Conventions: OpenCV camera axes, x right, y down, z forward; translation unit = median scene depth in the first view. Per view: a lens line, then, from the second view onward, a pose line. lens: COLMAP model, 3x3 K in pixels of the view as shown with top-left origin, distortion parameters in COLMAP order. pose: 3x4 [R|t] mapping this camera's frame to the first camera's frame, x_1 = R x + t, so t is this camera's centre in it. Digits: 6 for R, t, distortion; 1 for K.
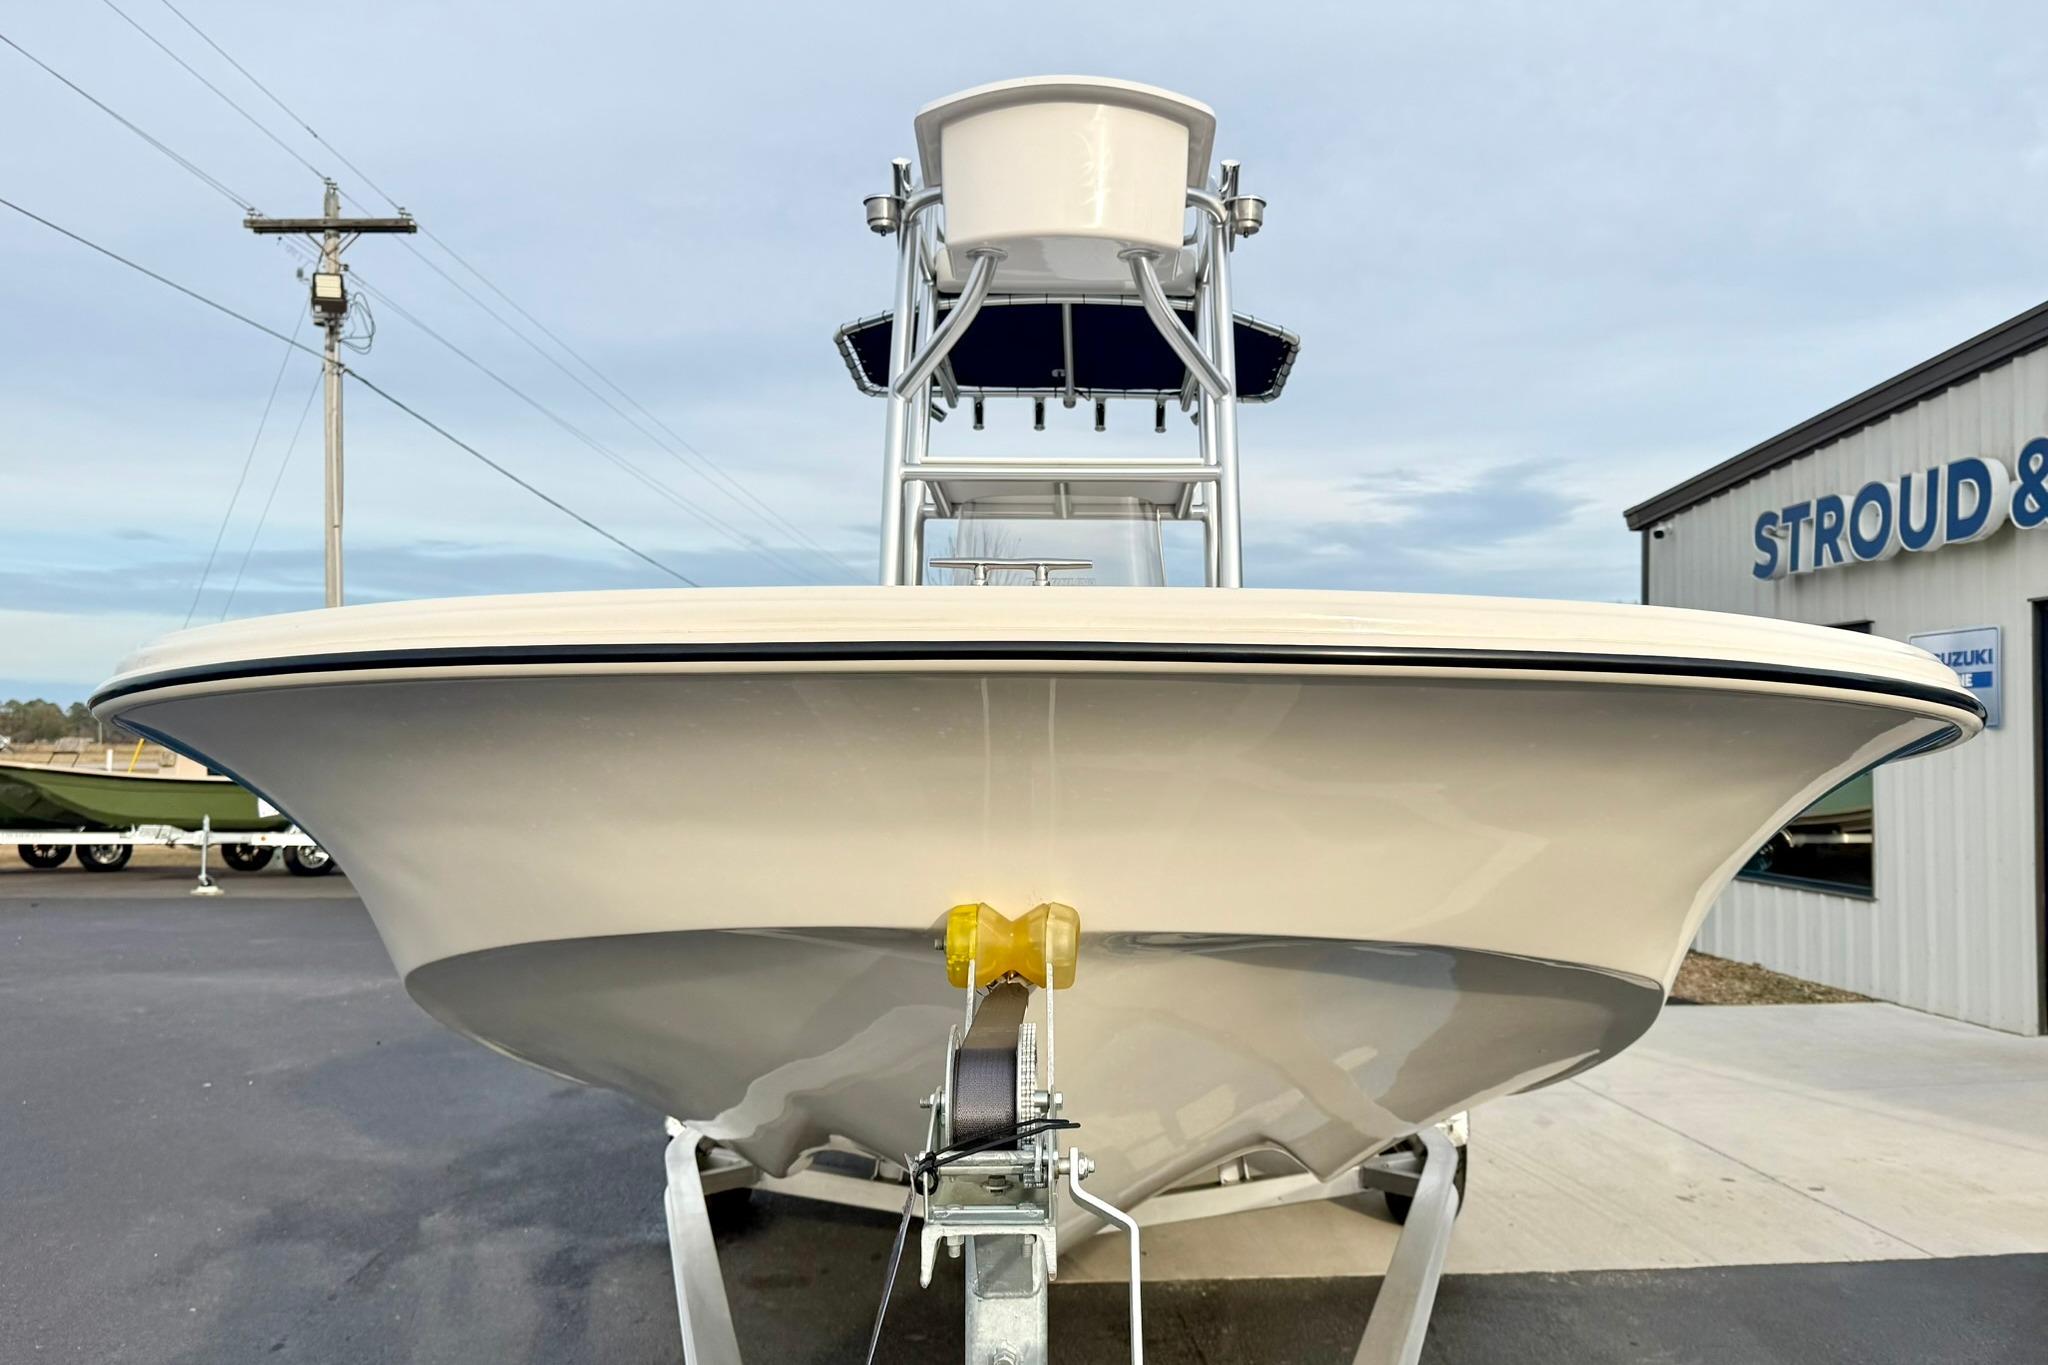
lens RADIAL K [[1681.7, 0, 1029.0], [0, 1681.7, 696.7], [0, 0, 1]] dist [0.004000, -0.003720]
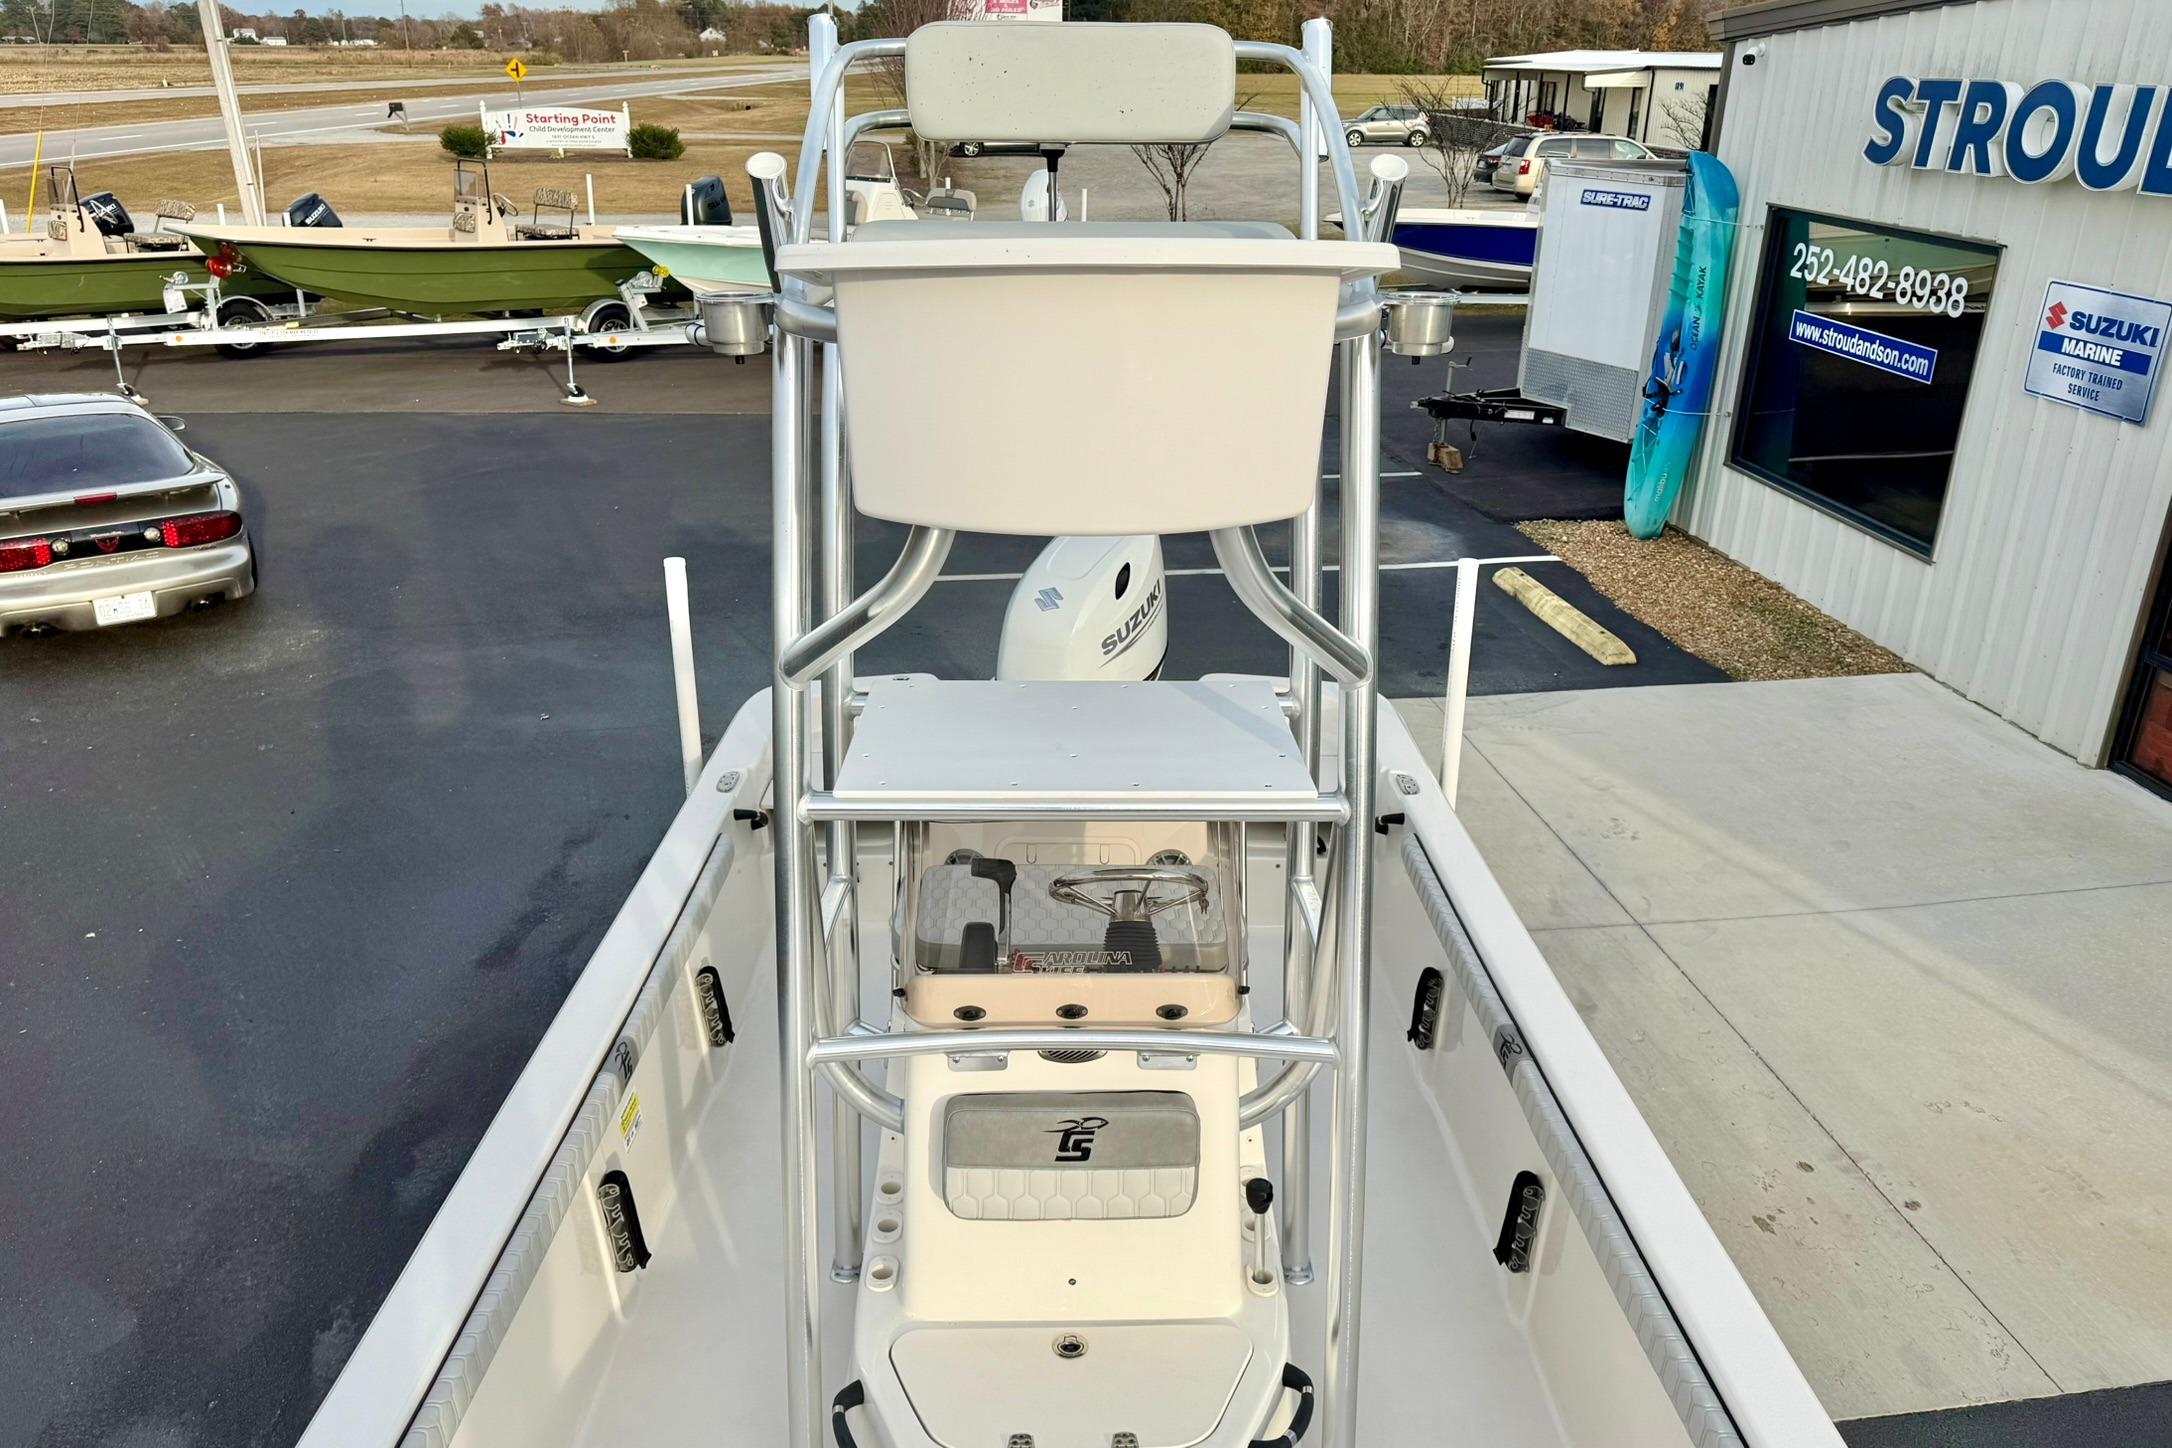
lens RADIAL K [[1599.3, 0, 1093.5], [0, 1599.3, 699.5], [0, 0, 1]] dist [0.038121, -0.000068]
pose [[0.998267, -0.013380, 0.057298, -0.002673], [-0.010698, 0.916298, 0.400355, -0.153824], [-0.057859, -0.400274, 0.914567, 0.190499]]
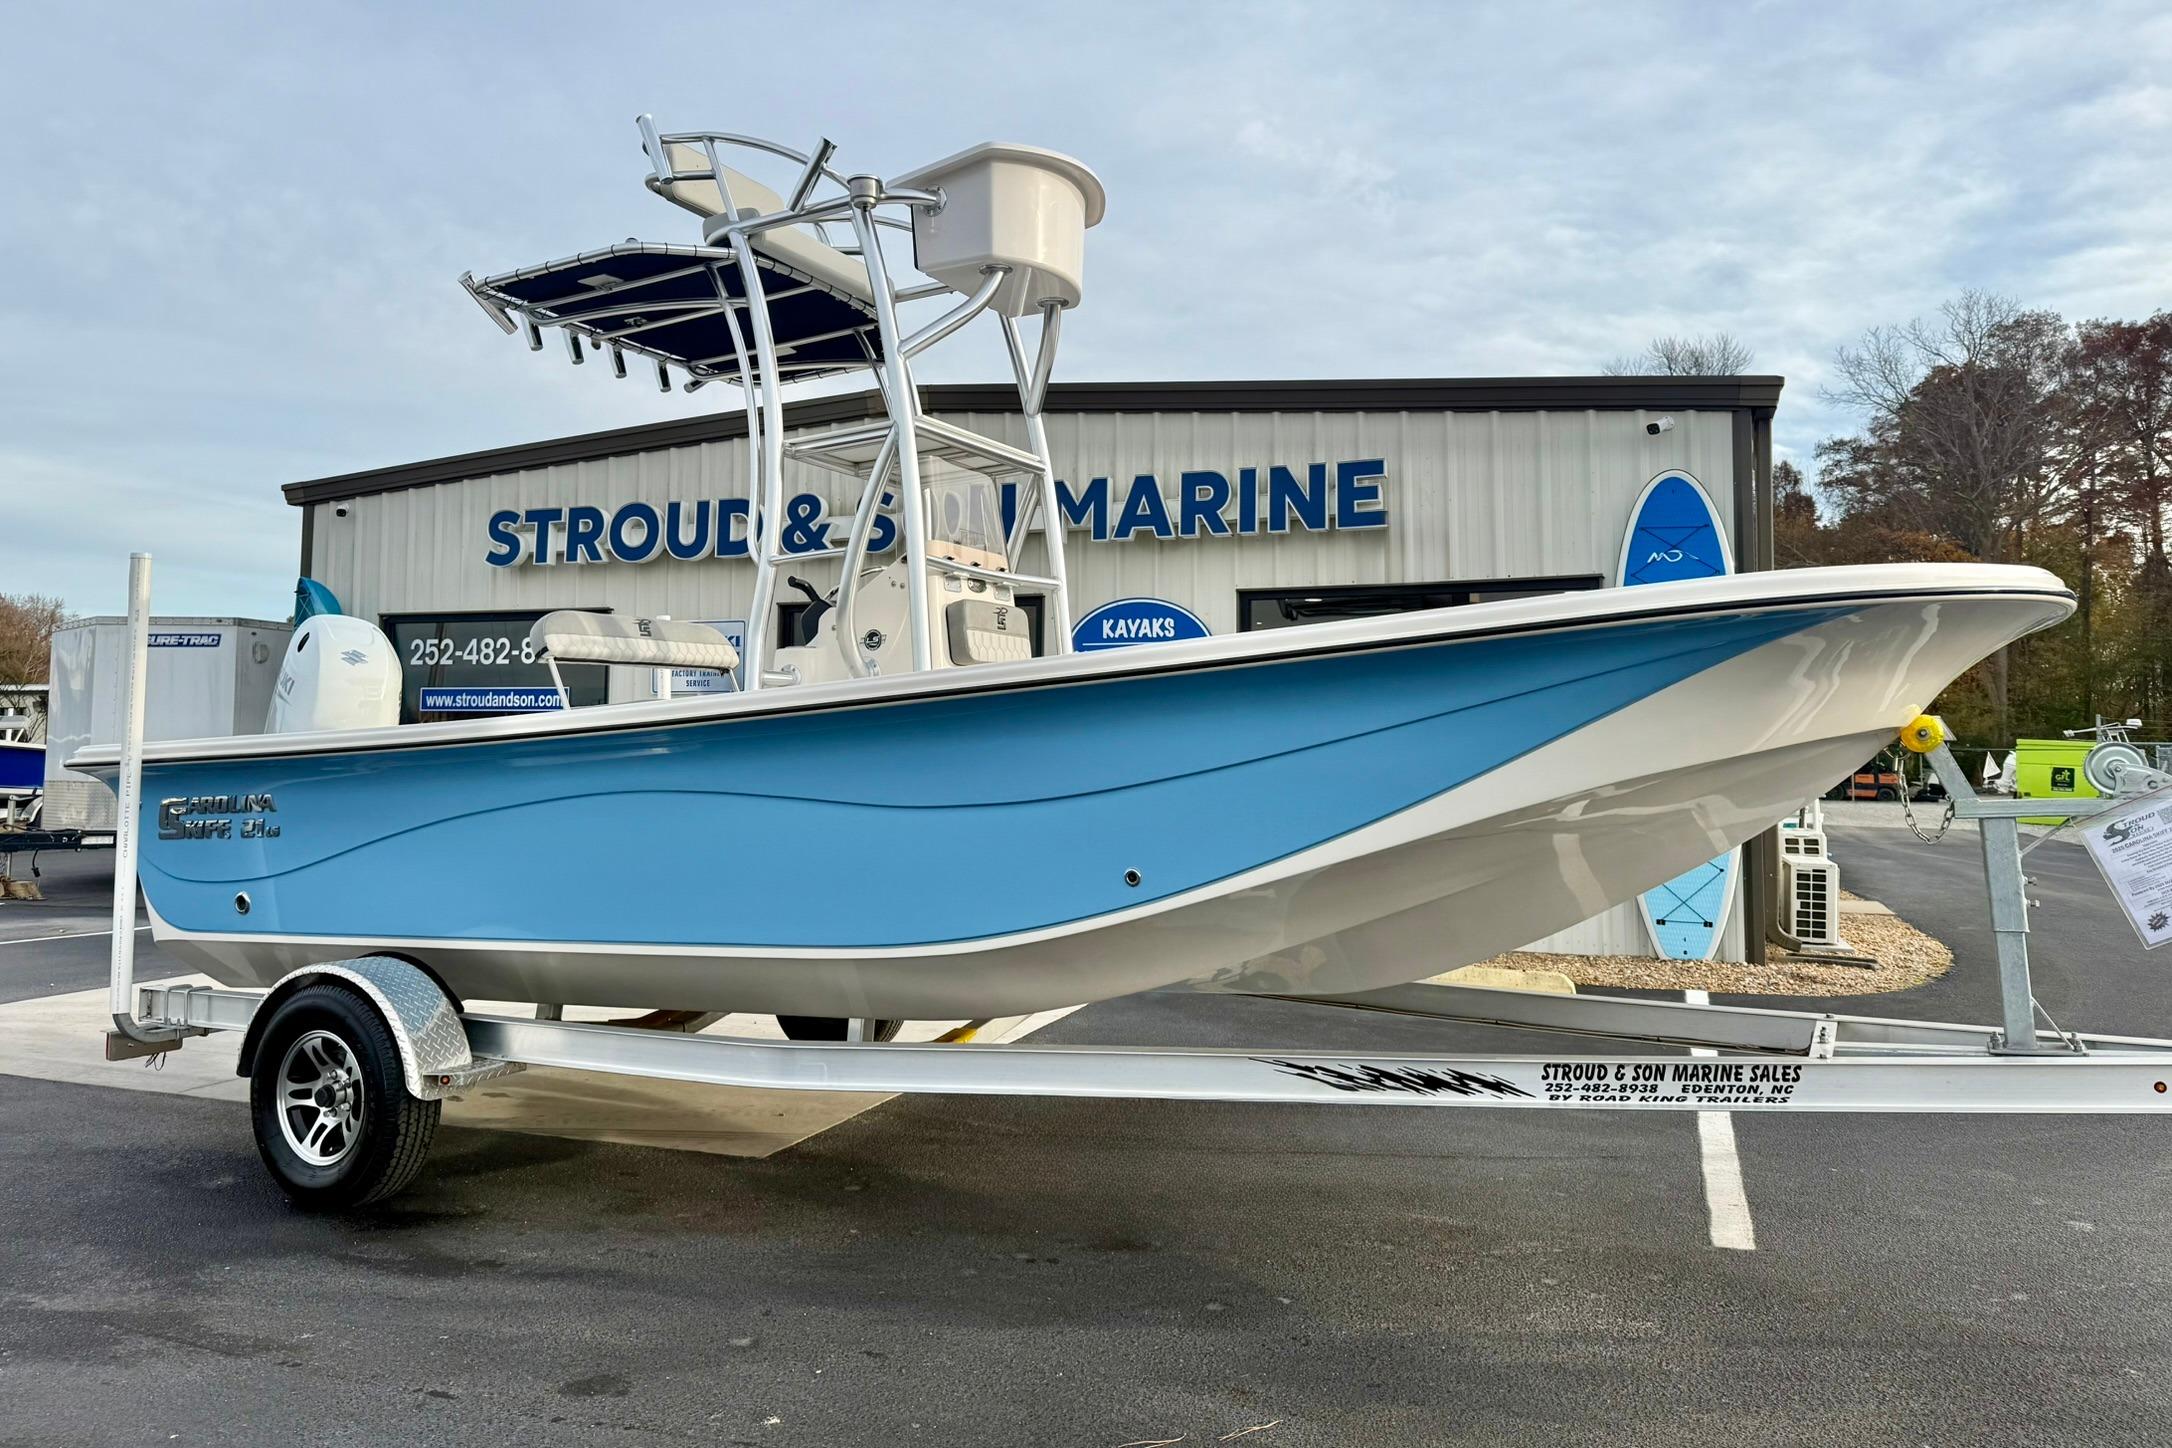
lens RADIAL K [[1542.7, 0, 1088.1], [0, 1542.7, 634.8], [0, 0, 1]] dist [0.111532, -0.181183]
pose [[0.434424, 0.065108, 0.898352, -0.393962], [-0.032205, 0.997869, -0.056747, 0.029358], [-0.900133, -0.004280, 0.435595, 0.156758]]
